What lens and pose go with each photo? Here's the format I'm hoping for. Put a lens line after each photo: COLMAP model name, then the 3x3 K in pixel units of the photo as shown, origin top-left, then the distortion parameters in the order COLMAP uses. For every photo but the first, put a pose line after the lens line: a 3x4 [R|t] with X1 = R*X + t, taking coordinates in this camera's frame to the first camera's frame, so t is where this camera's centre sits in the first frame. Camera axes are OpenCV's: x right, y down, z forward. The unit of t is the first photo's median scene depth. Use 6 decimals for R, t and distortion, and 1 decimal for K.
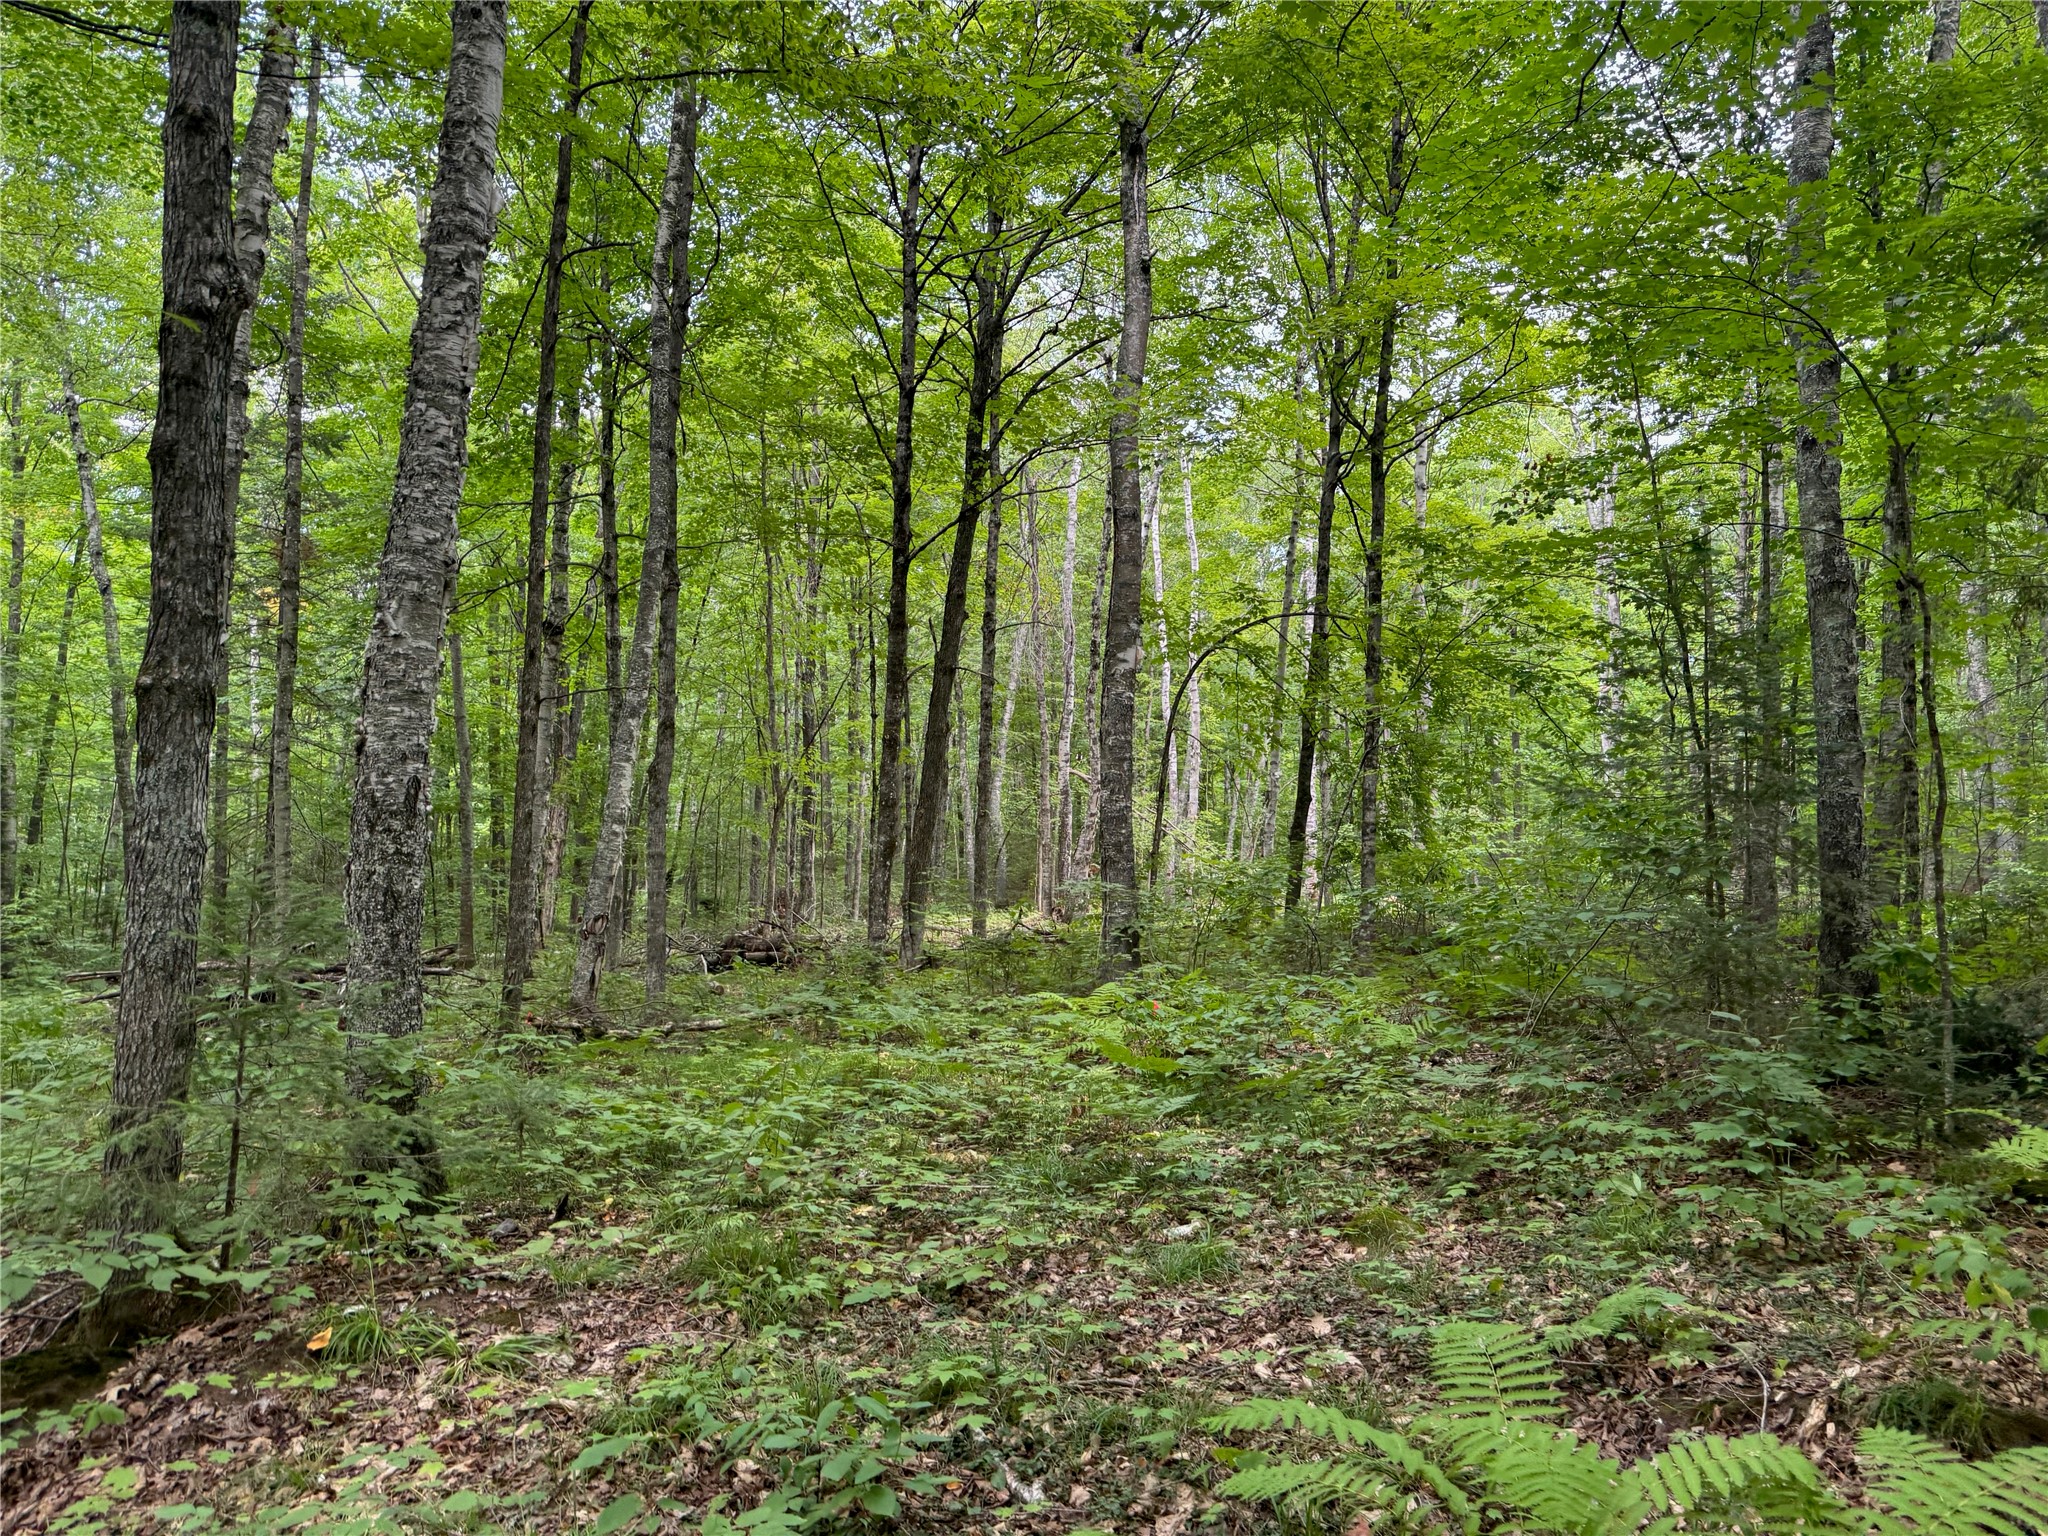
lens RADIAL K [[1437.1, 0, 1024.0], [0, 1437.1, 768.0], [0, 0, 1]] dist [0.092192, -0.116204]
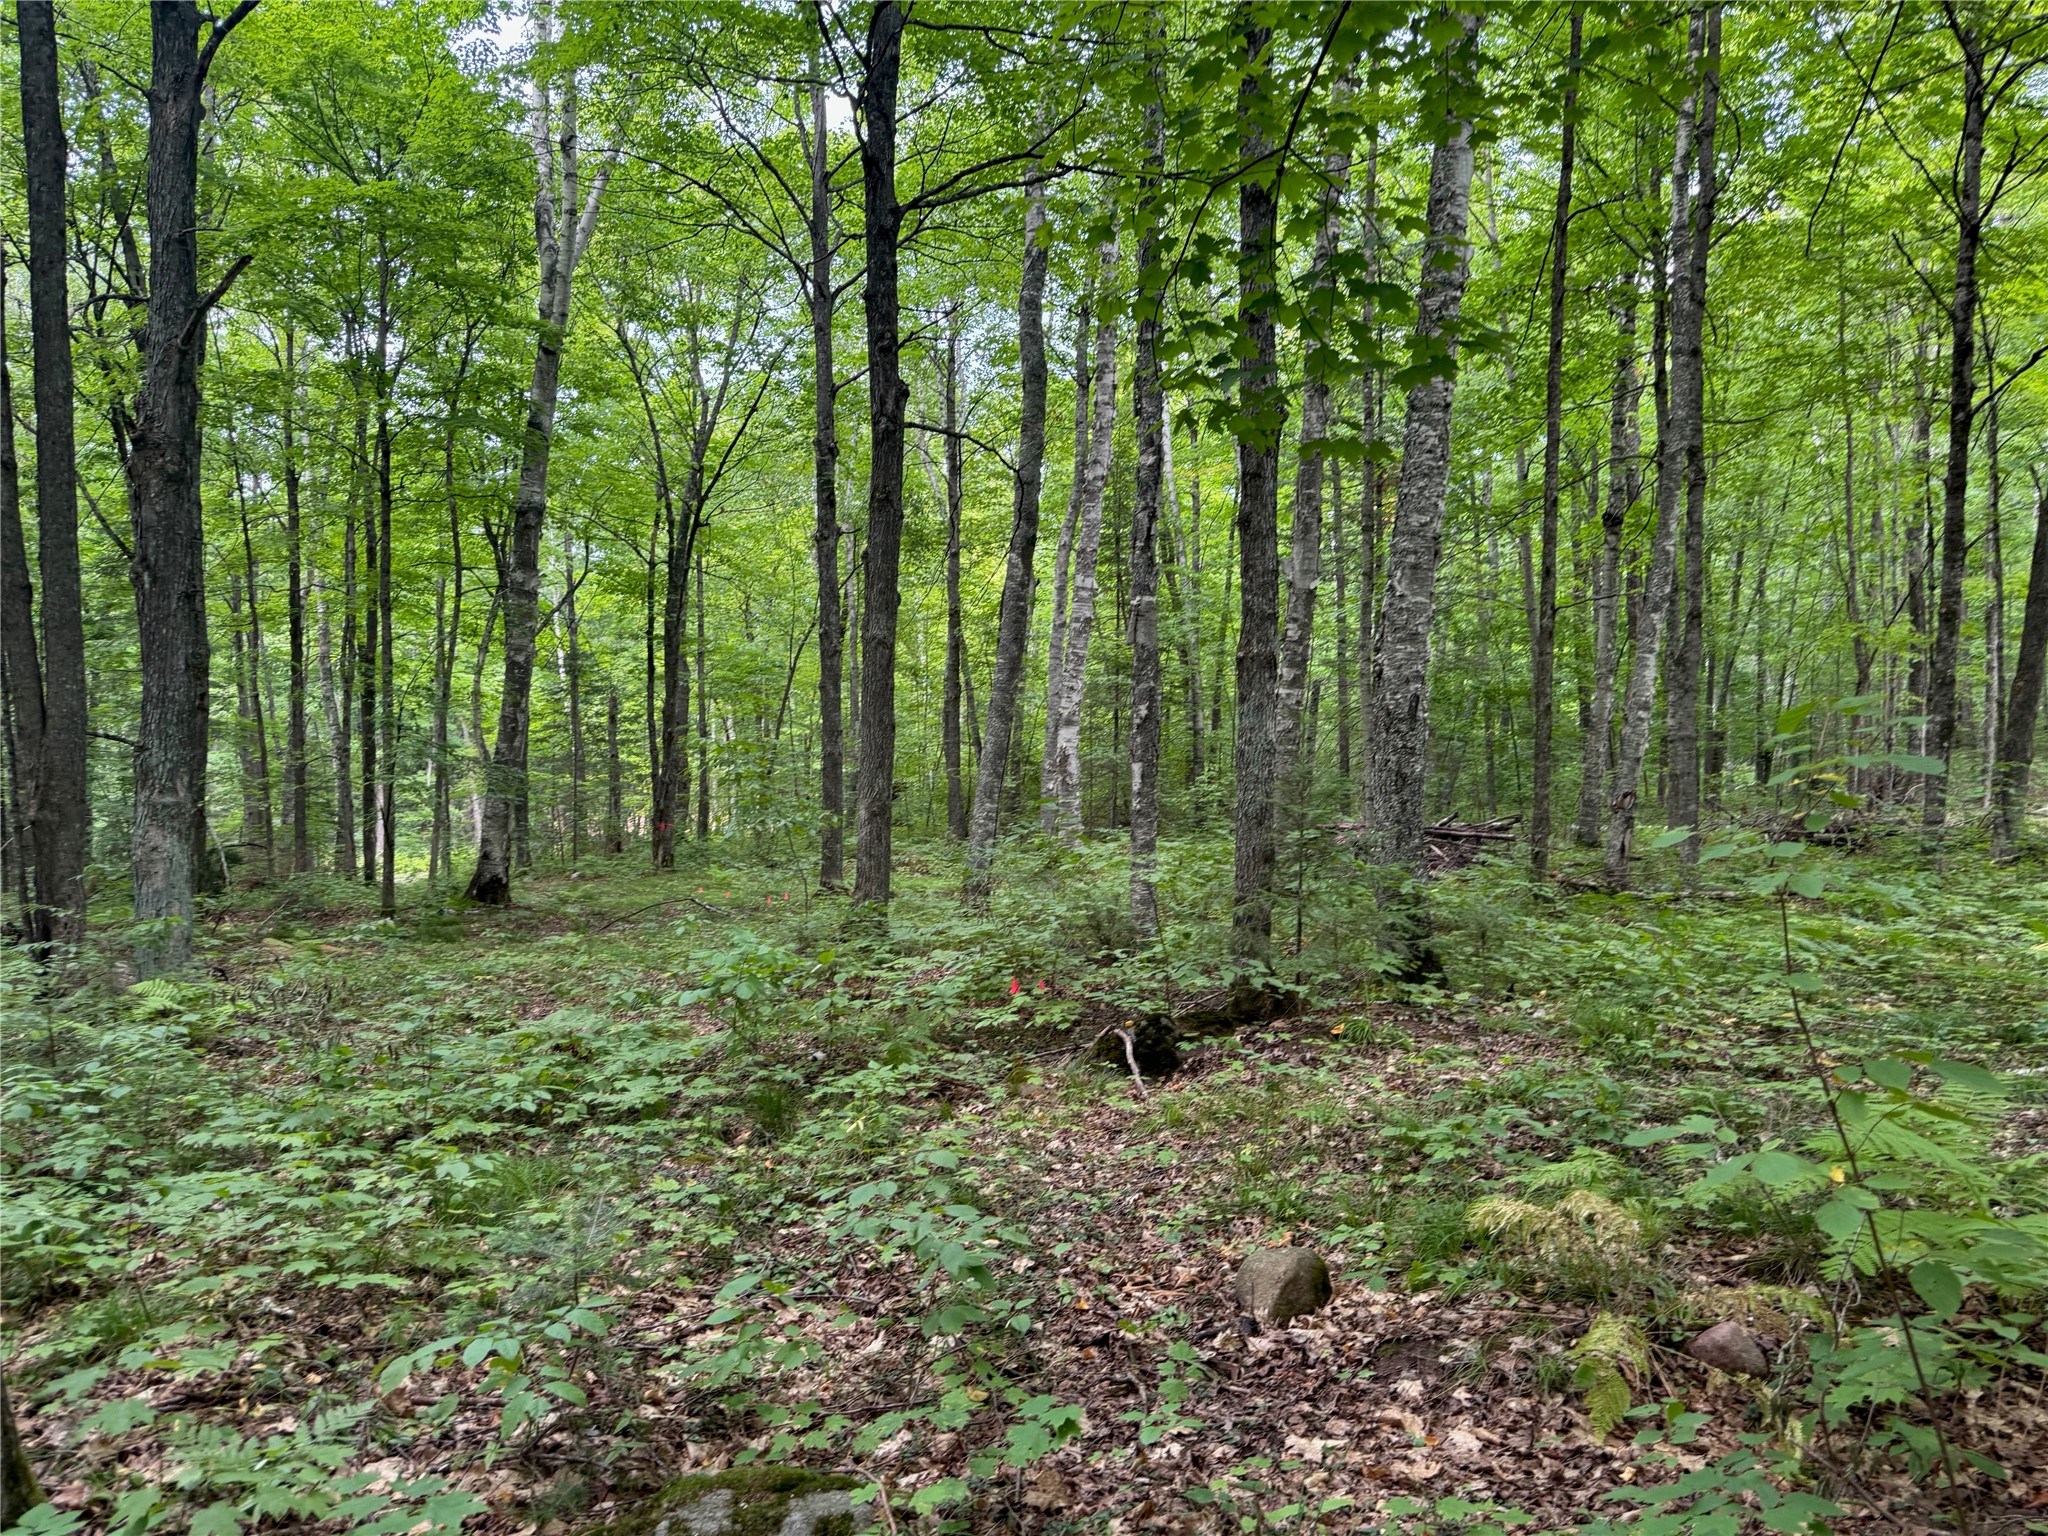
lens RADIAL K [[1437.1, 0, 1024.0], [0, 1437.1, 768.0], [0, 0, 1]] dist [0.092192, -0.116204]
pose [[0.744517, 0.003633, -0.667594, 0.243156], [0.053899, 0.996394, 0.065533, -0.034826], [0.665424, -0.084773, 0.741636, -0.315069]]
